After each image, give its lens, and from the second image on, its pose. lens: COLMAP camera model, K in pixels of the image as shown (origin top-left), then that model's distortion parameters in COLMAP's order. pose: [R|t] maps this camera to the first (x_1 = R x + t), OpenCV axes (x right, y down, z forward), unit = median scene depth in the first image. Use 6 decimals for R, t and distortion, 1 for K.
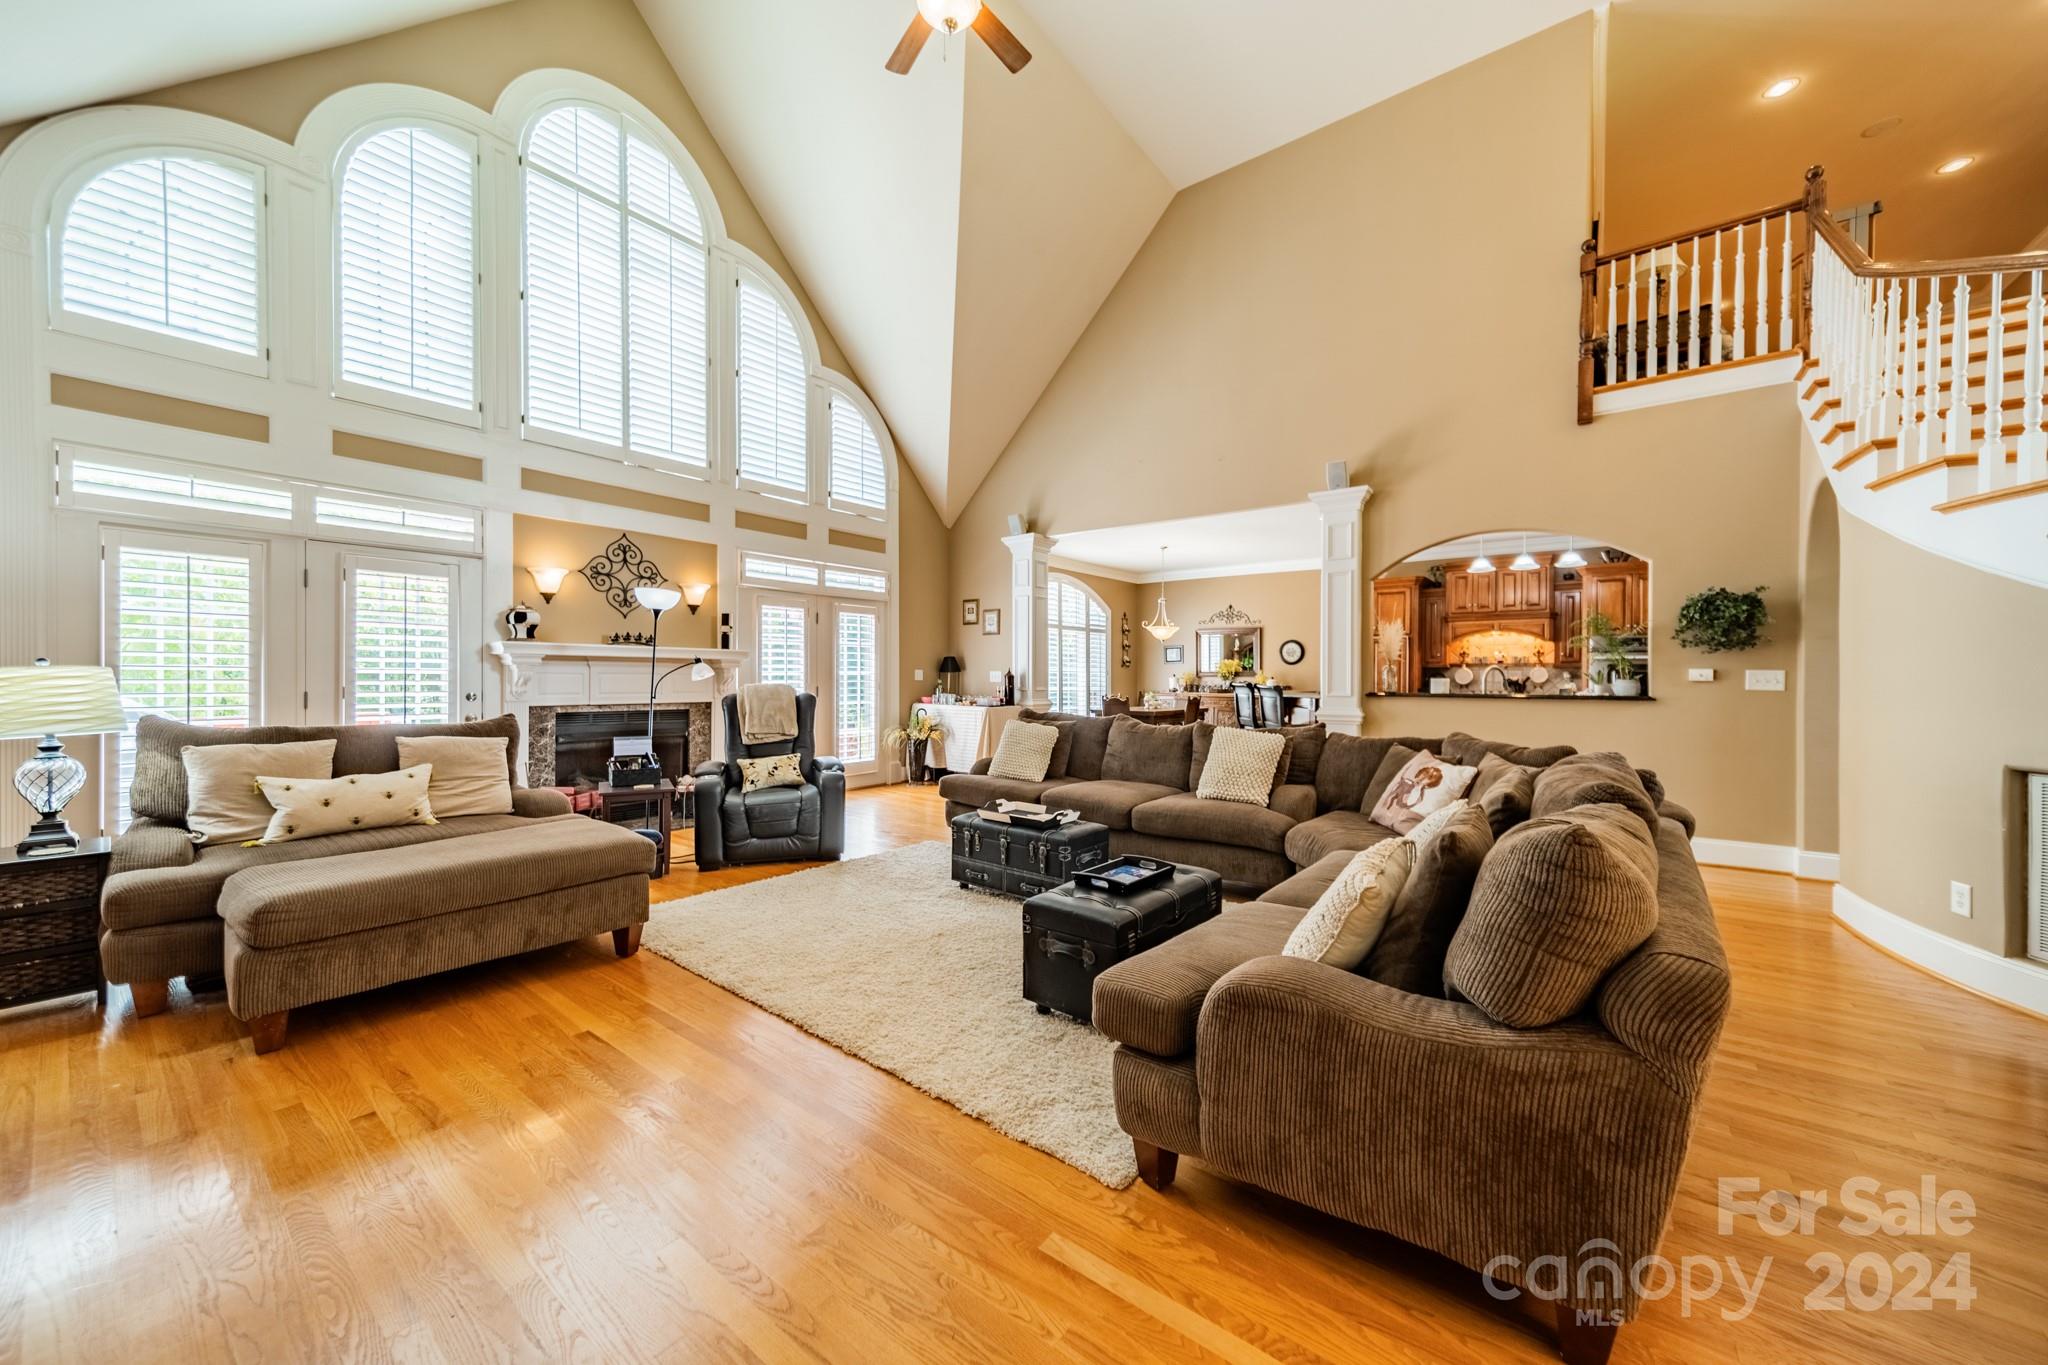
lens RADIAL K [[744.8, 0, 1040.7], [0, 744.8, 684.1], [0, 0, 1]] dist [0.009871, -0.000792]
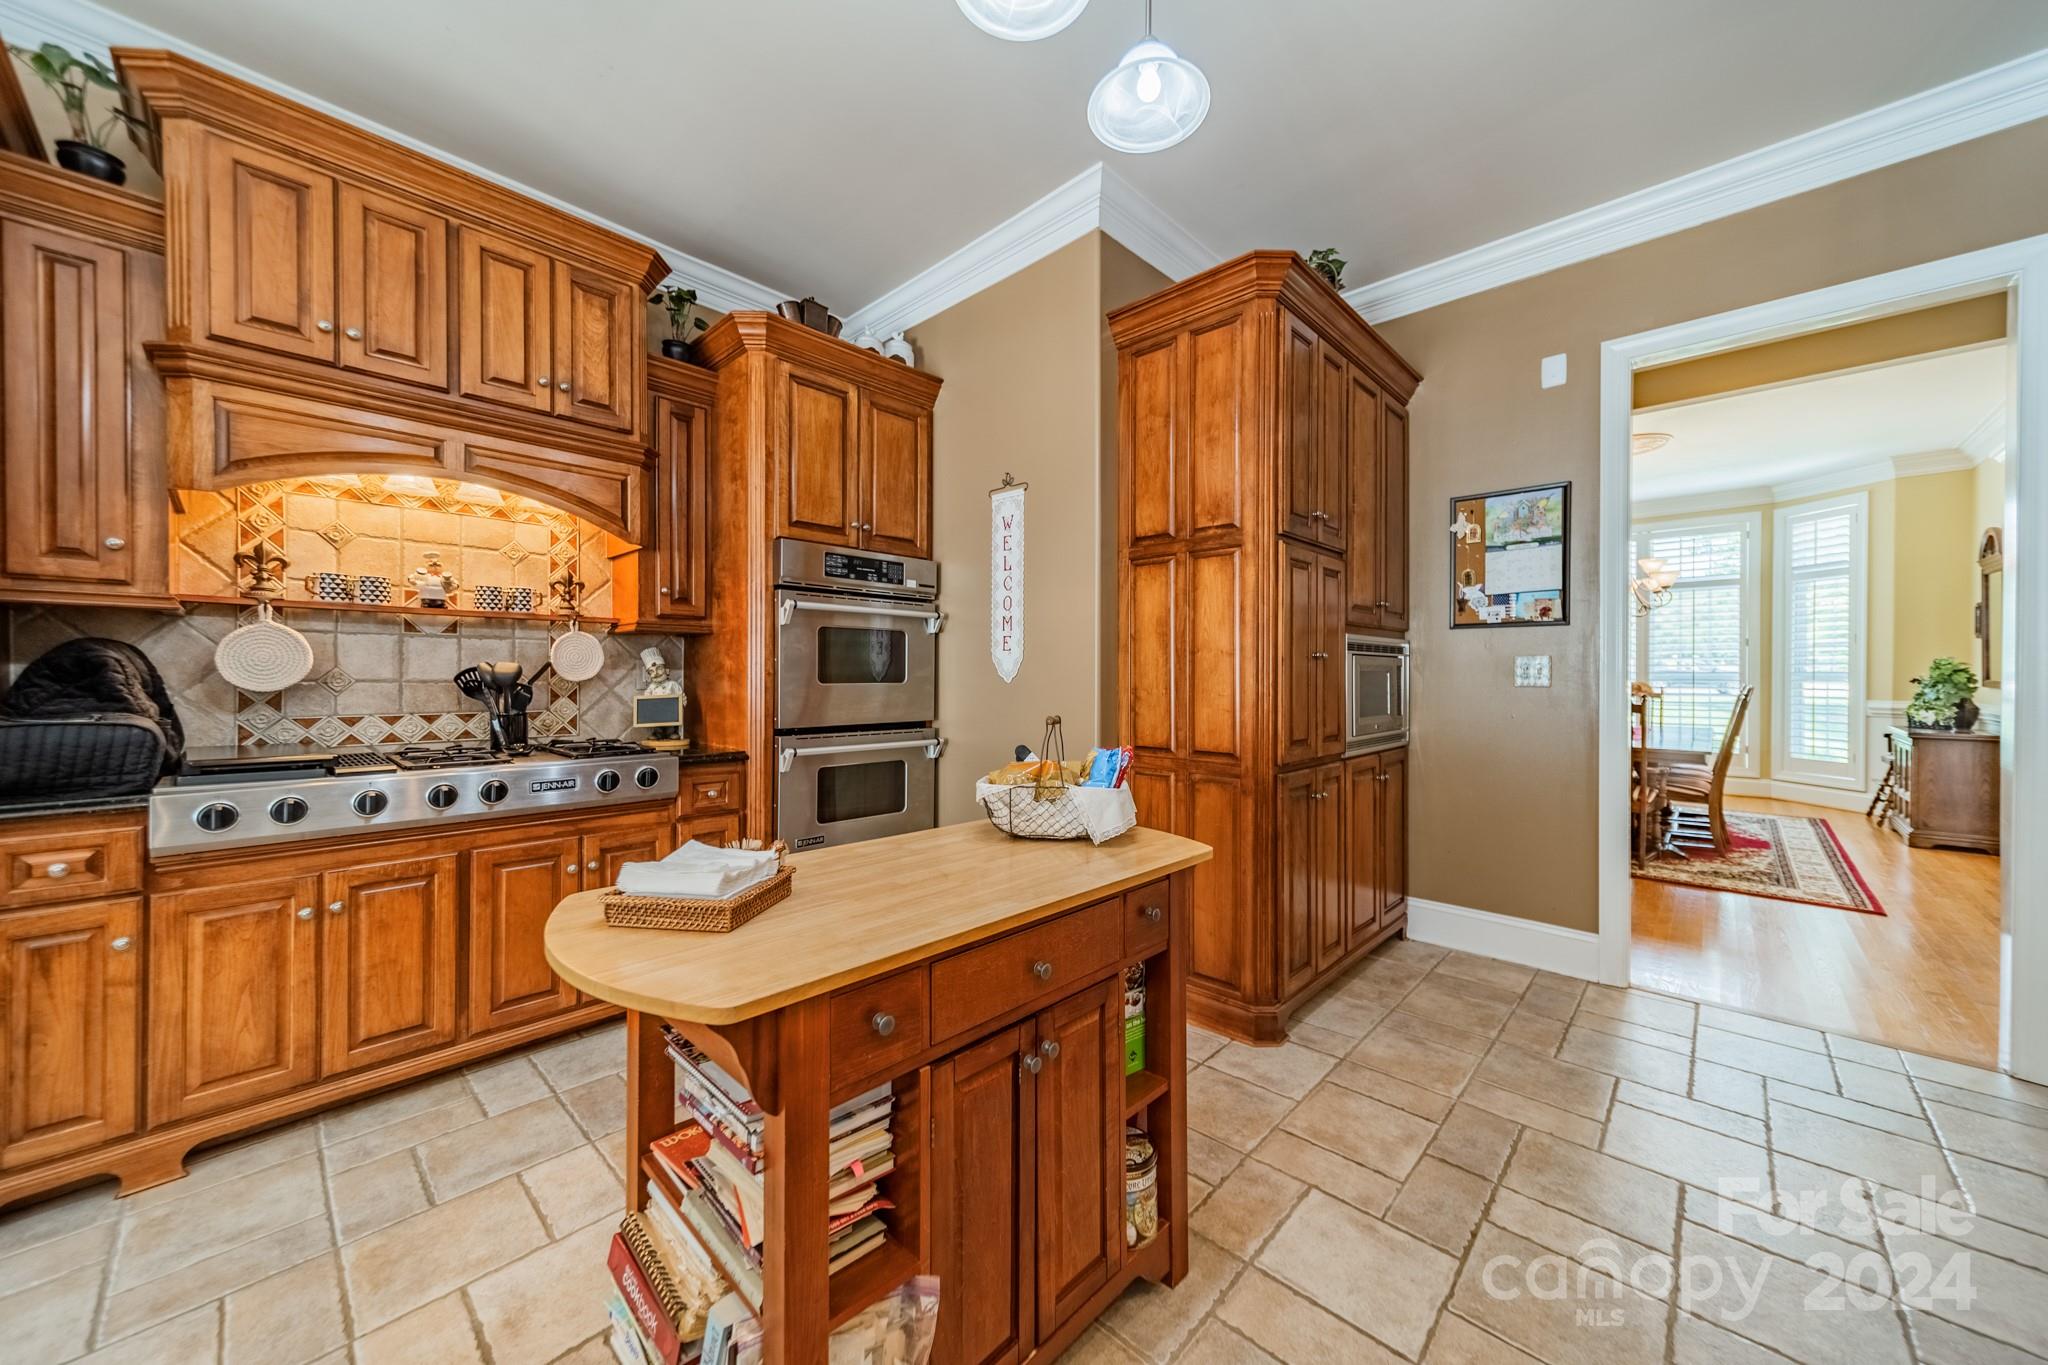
lens RADIAL K [[744.8, 0, 1037.3], [0, 744.8, 667.8], [0, 0, 1]] dist [0.009871, -0.000792]
pose [[0.107643, -0.003929, 0.994182, 0.430621], [0.007604, 0.999966, 0.003129, -0.008128], [-0.994161, 0.007223, 0.107669, 0.869477]]
